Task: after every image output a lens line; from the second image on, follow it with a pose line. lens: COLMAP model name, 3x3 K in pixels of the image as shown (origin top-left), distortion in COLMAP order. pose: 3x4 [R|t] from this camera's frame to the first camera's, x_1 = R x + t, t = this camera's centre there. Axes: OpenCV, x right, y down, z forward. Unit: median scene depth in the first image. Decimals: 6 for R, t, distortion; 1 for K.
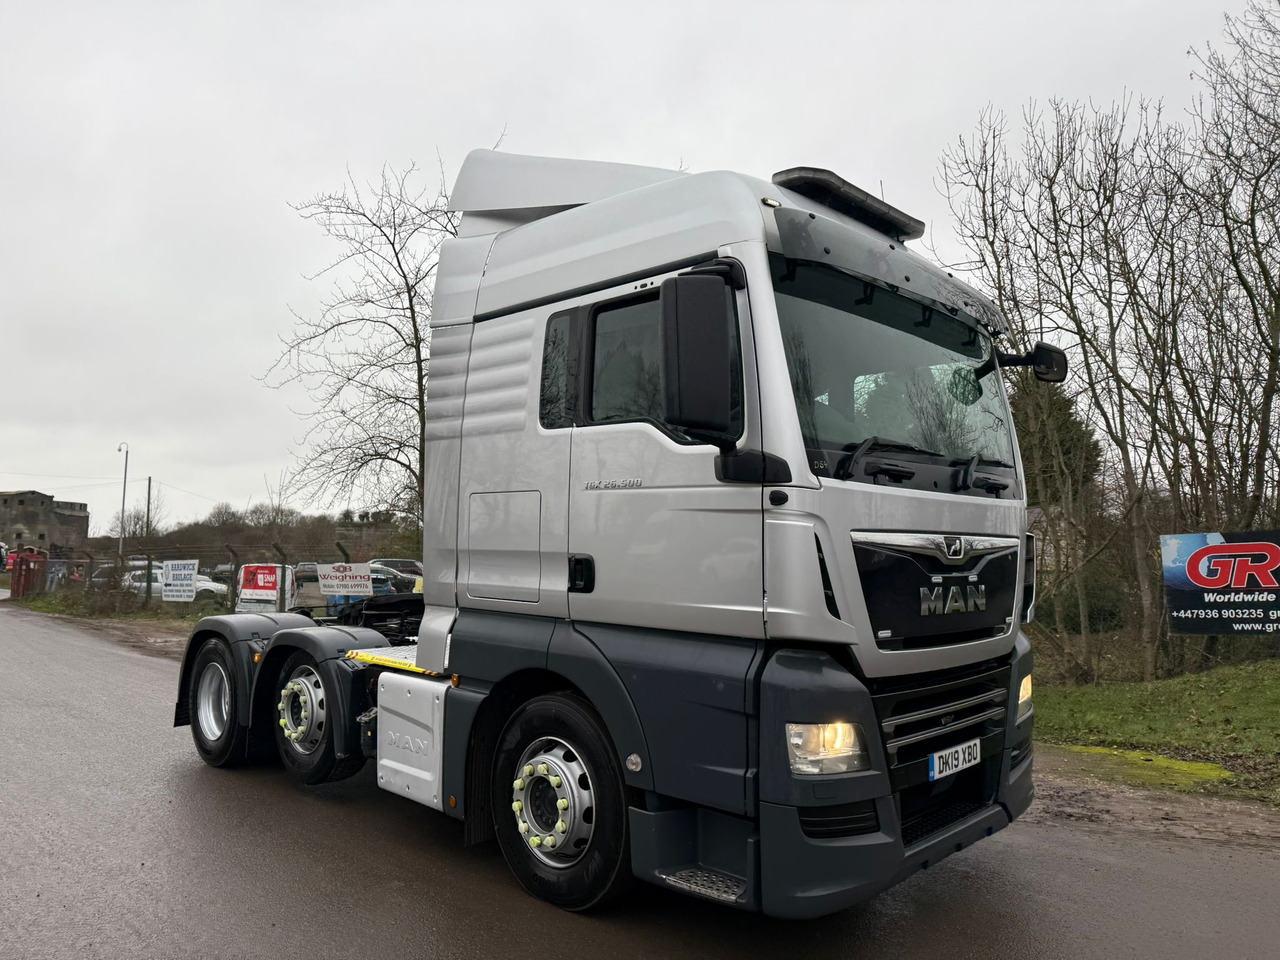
lens RADIAL K [[899.4, 0, 637.7], [0, 899.4, 482.1], [0, 0, 1]] dist [0.051820, -0.055362]
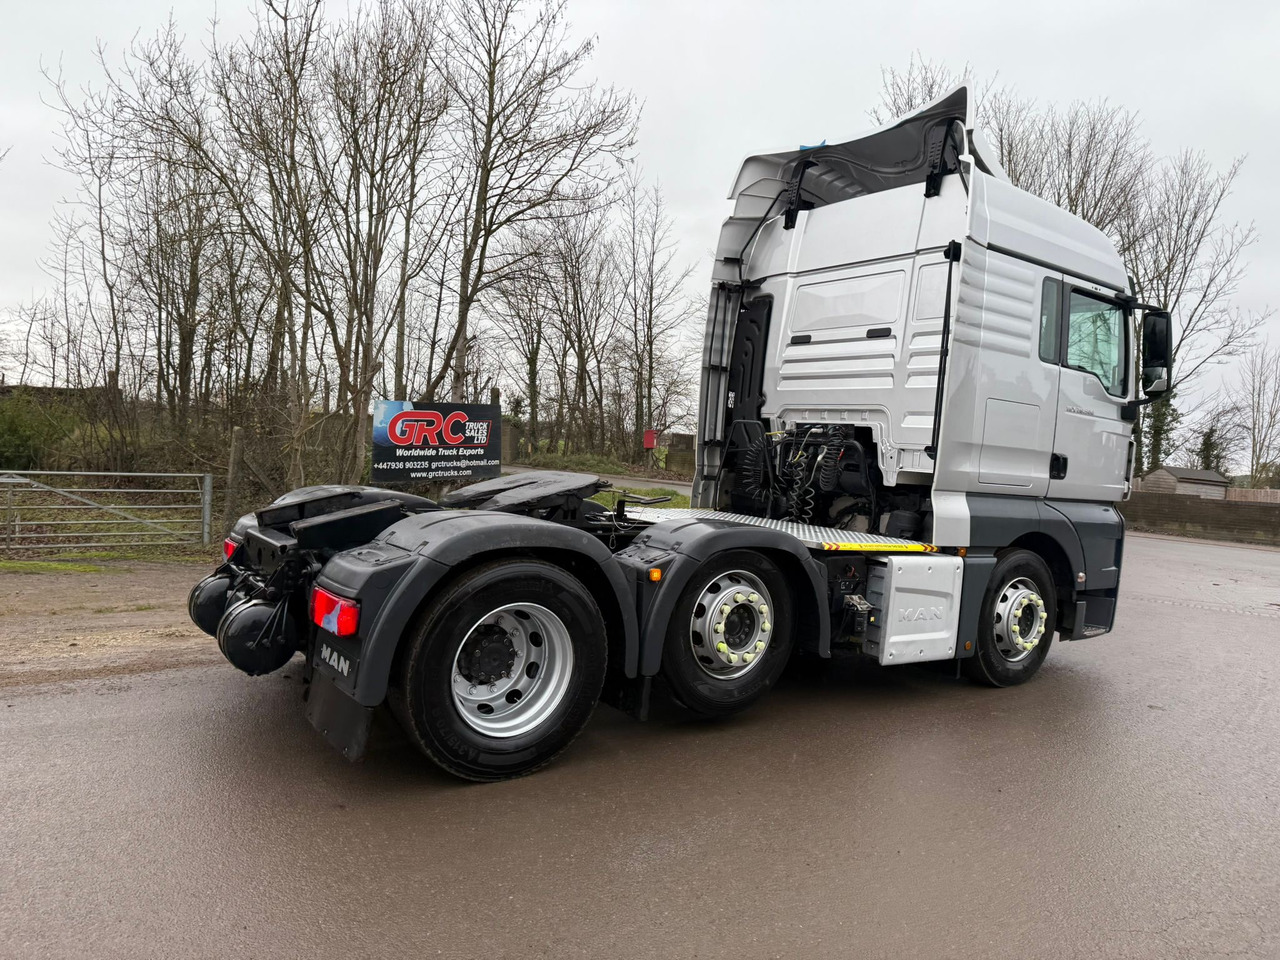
lens RADIAL K [[899.5, 0, 647.8], [0, 899.5, 470.7], [0, 0, 1]] dist [0.057420, -0.068817]
pose [[0.182904, -0.022163, 0.982881, -1.520380], [-0.142918, 0.988526, 0.048886, 0.119223], [-0.972687, -0.149413, 0.177638, 1.258492]]
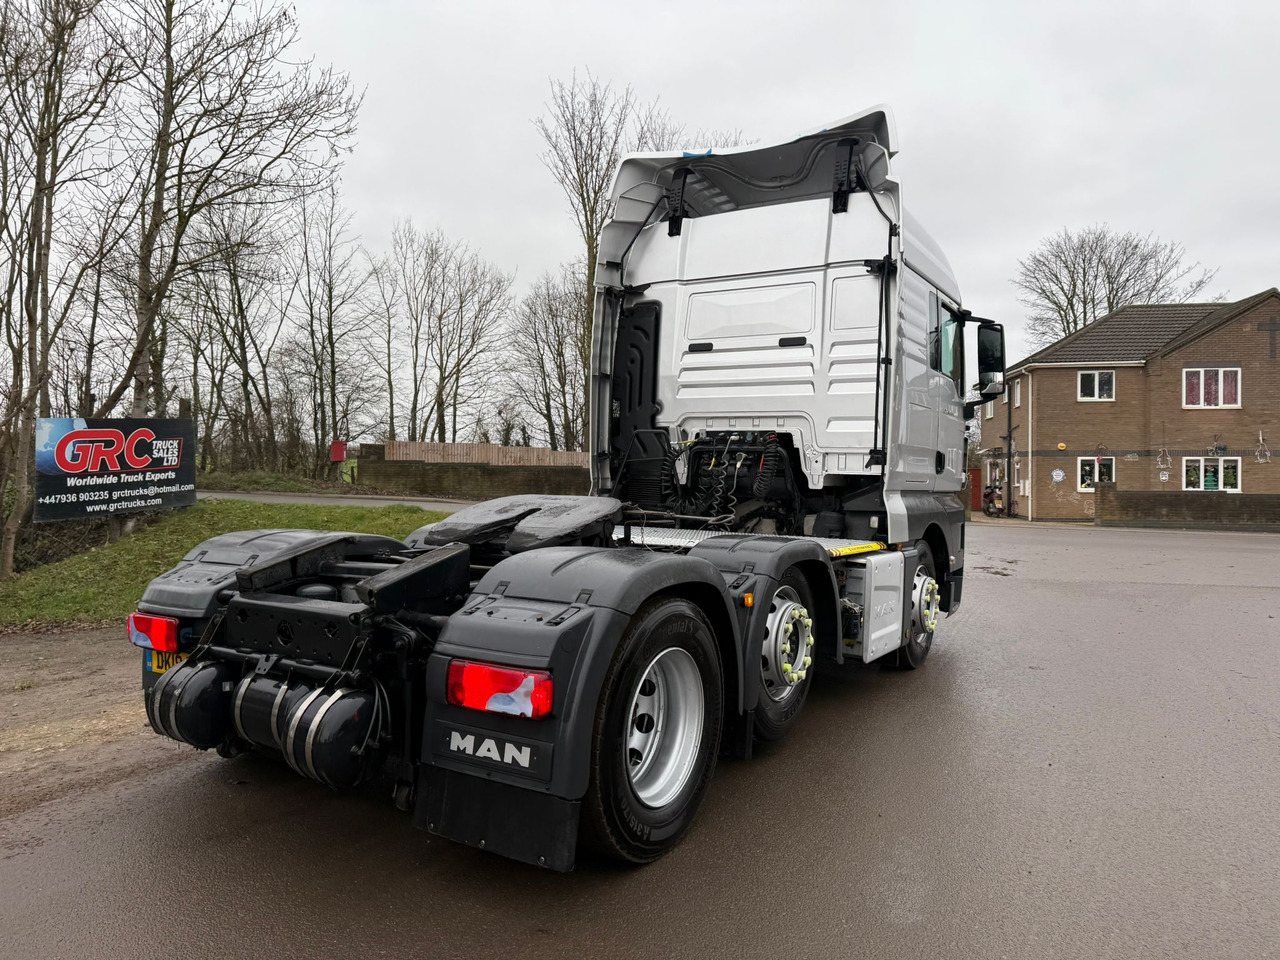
lens RADIAL K [[901.0, 0, 653.2], [0, 901.0, 464.4], [0, 0, 1]] dist [0.075547, -0.109144]
pose [[-0.220329, -0.010172, 0.975373, -1.436717], [-0.098114, 0.995105, -0.011785, 0.159241], [-0.970479, -0.098294, -0.220248, 1.699661]]
